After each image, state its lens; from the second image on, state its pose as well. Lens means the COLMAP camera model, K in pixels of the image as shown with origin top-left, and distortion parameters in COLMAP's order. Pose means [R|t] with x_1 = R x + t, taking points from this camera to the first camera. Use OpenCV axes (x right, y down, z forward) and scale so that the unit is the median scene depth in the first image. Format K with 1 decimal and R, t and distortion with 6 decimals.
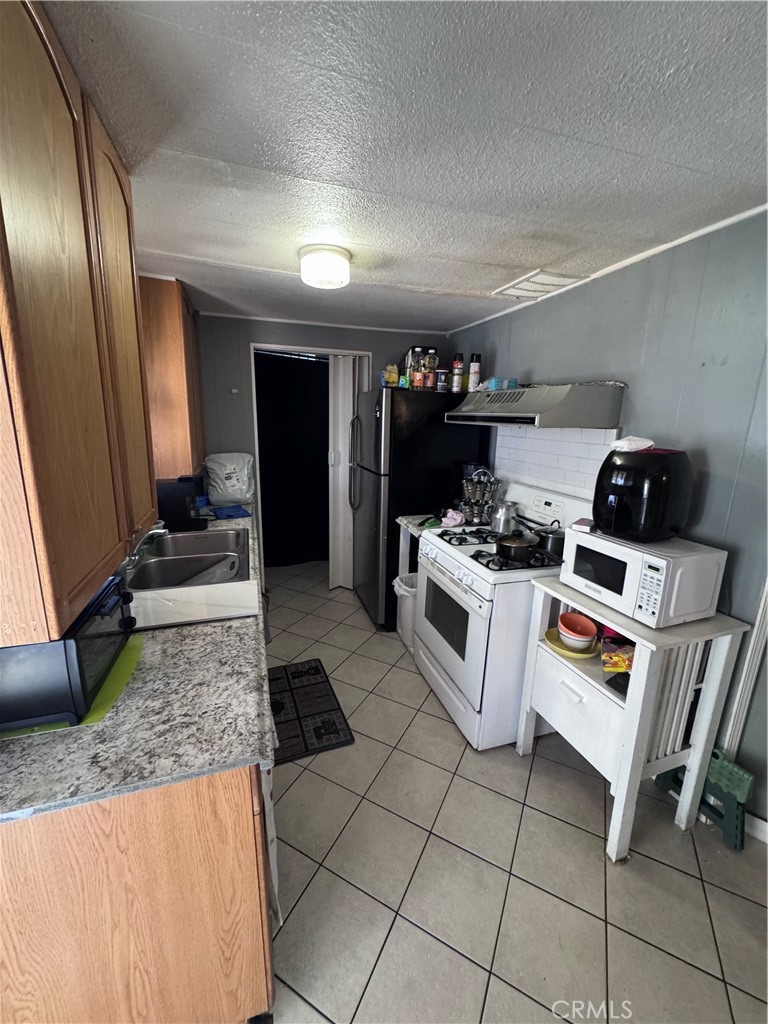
lens RADIAL K [[408.6, 0, 384.5], [0, 408.6, 512.0], [0, 0, 1]] dist [-0.005679, 0.001030]
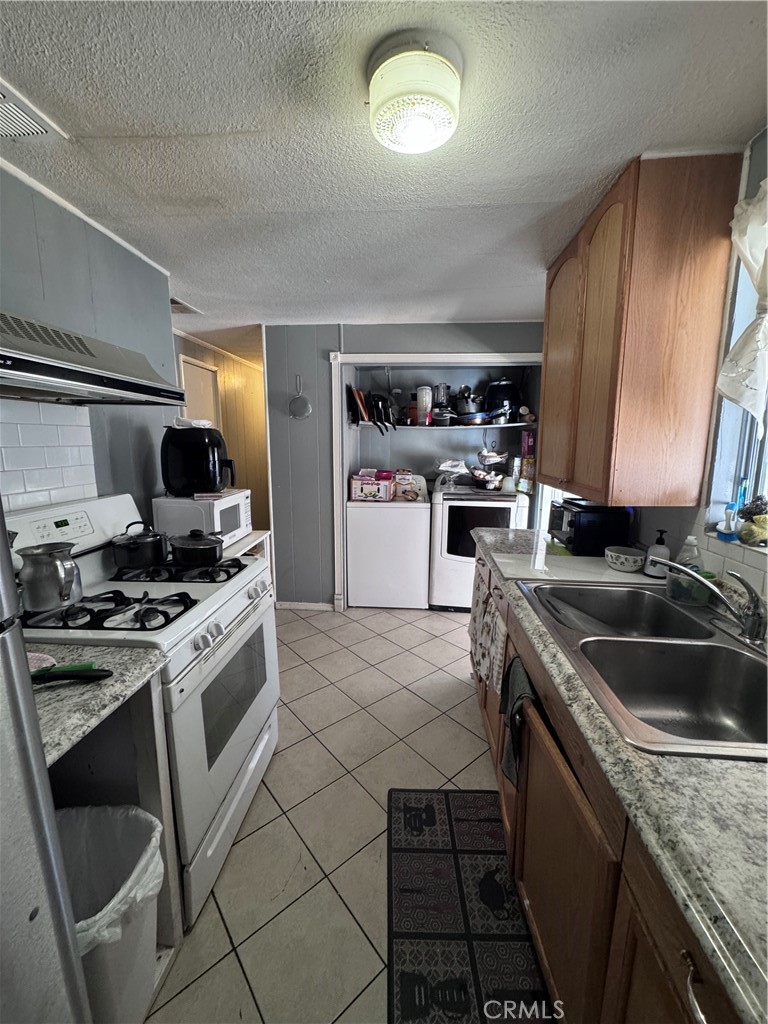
lens RADIAL K [[408.6, 0, 386.2], [0, 408.6, 509.6], [0, 0, 1]] dist [-0.005679, 0.001030]
pose [[-0.924777, -0.091741, 0.369283, -0.401089], [0.060273, 0.922929, 0.380222, -0.345629], [-0.375704, 0.373878, -0.847975, 1.867534]]
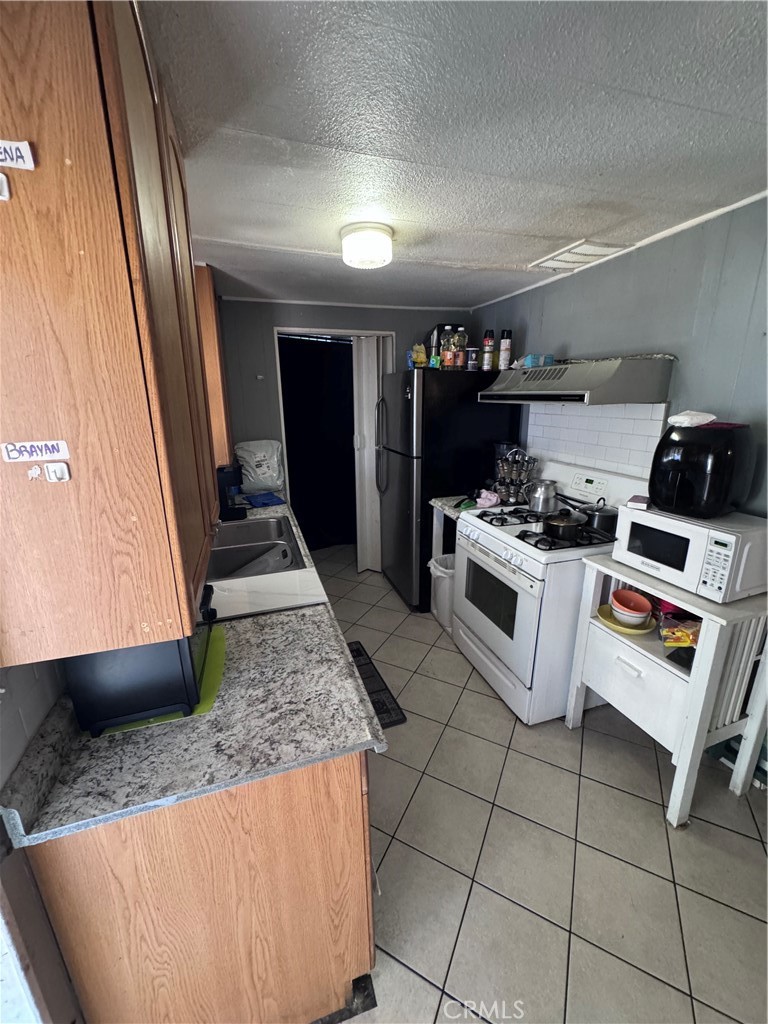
lens RADIAL K [[408.6, 0, 384.3], [0, 408.6, 512.2], [0, 0, 1]] dist [-0.005679, 0.001030]
pose [[0.999389, -0.033323, -0.010553, -0.127223], [0.033787, 0.998307, 0.047350, -0.012371], [0.008958, -0.047678, 0.998823, -0.001825]]
